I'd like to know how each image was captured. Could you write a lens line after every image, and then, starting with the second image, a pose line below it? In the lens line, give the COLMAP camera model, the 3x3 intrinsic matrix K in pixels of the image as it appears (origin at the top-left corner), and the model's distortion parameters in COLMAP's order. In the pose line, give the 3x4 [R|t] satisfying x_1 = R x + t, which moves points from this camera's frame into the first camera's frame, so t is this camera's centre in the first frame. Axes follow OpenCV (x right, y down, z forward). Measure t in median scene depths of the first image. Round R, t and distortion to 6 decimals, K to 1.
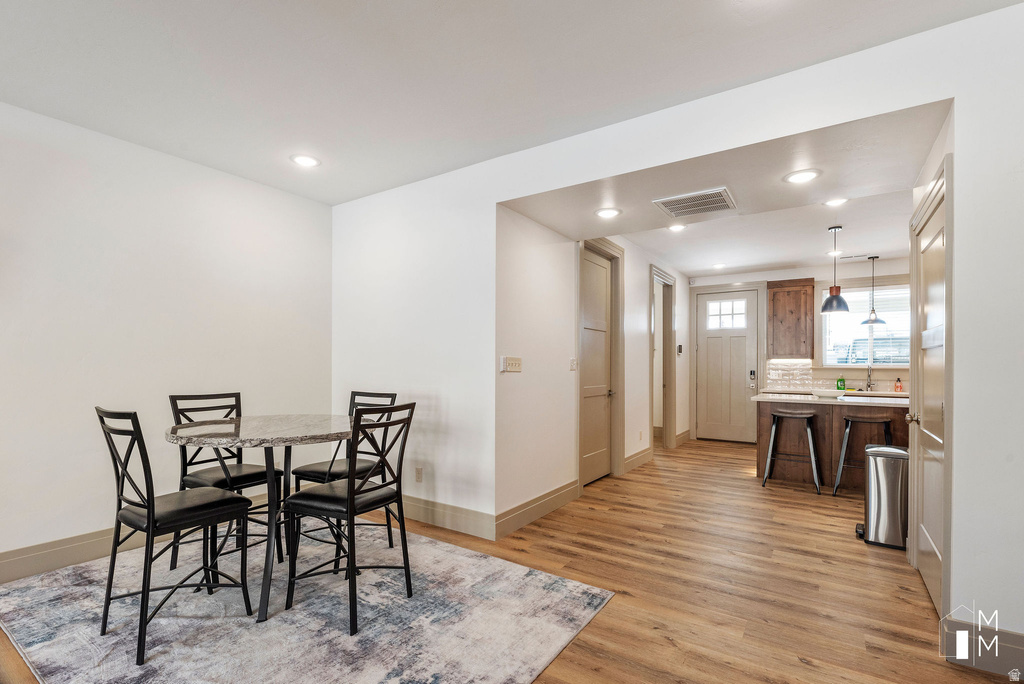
lens RADIAL K [[475.1, 0, 510.8], [0, 475.1, 362.9], [0, 0, 1]] dist [-0.000624, -0.000222]
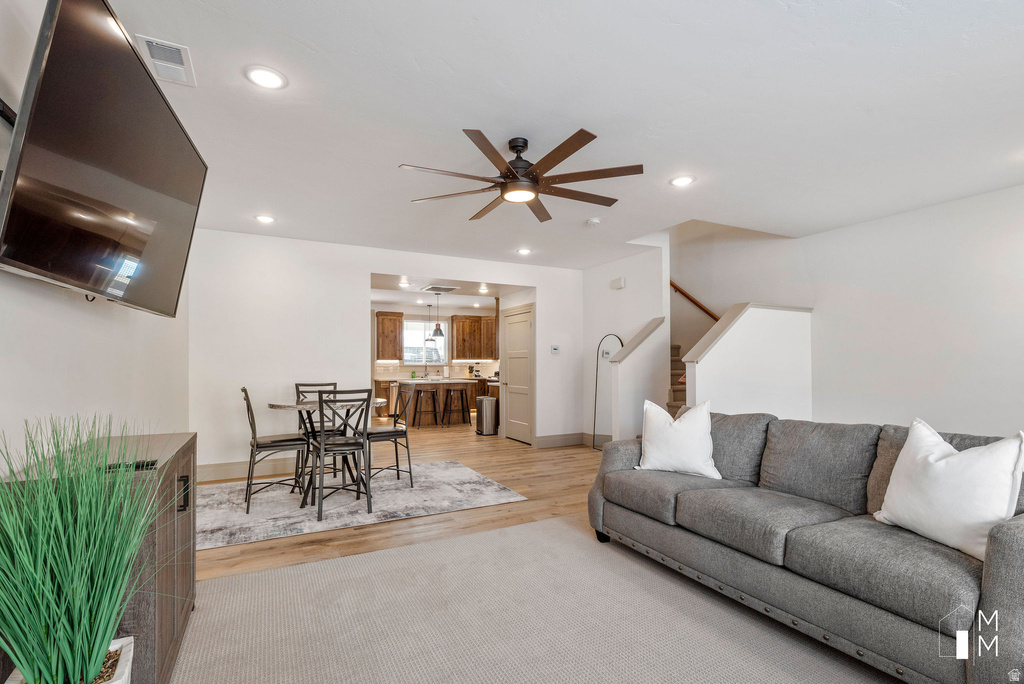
lens RADIAL K [[475.1, 0, 510.8], [0, 475.1, 362.9], [0, 0, 1]] dist [-0.000624, -0.000222]
pose [[0.477038, -0.005843, 0.878863, -0.685935], [0.003720, 0.999982, 0.004629, -0.004750], [-0.878875, 0.001061, 0.477052, -0.151128]]
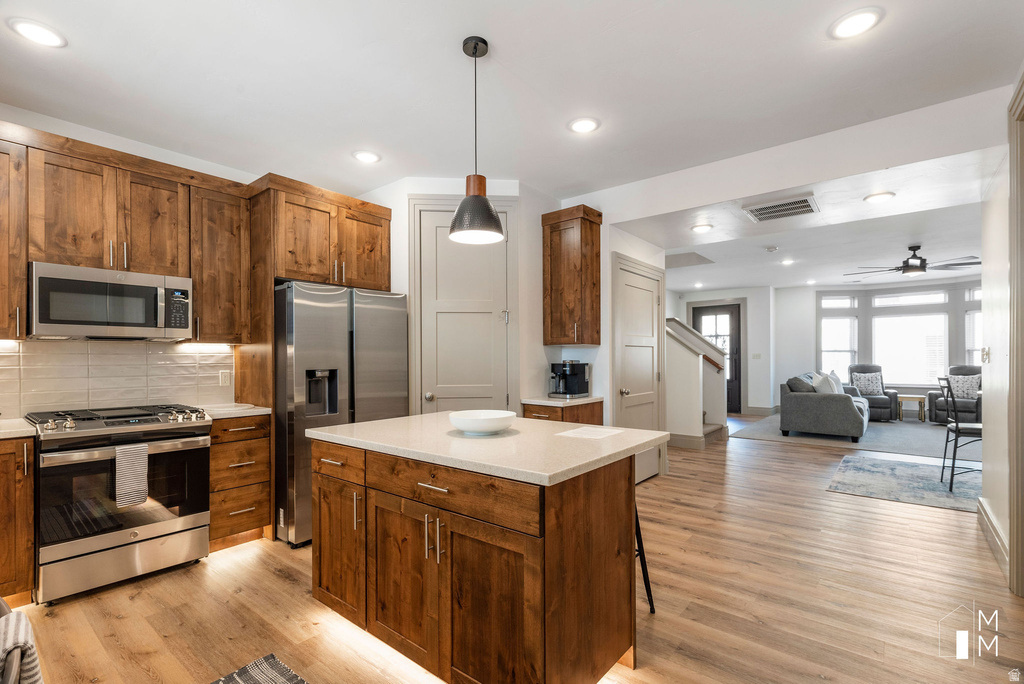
lens RADIAL K [[470.2, 0, 510.0], [0, 470.2, 359.8], [0, 0, 1]] dist [-0.002543, -0.000458]
pose [[-0.995229, -0.000076, 0.097568, 0.462375], [0.000010, 1.000000, 0.000886, 0.007325], [-0.097568, 0.000882, -0.995229, 1.090074]]
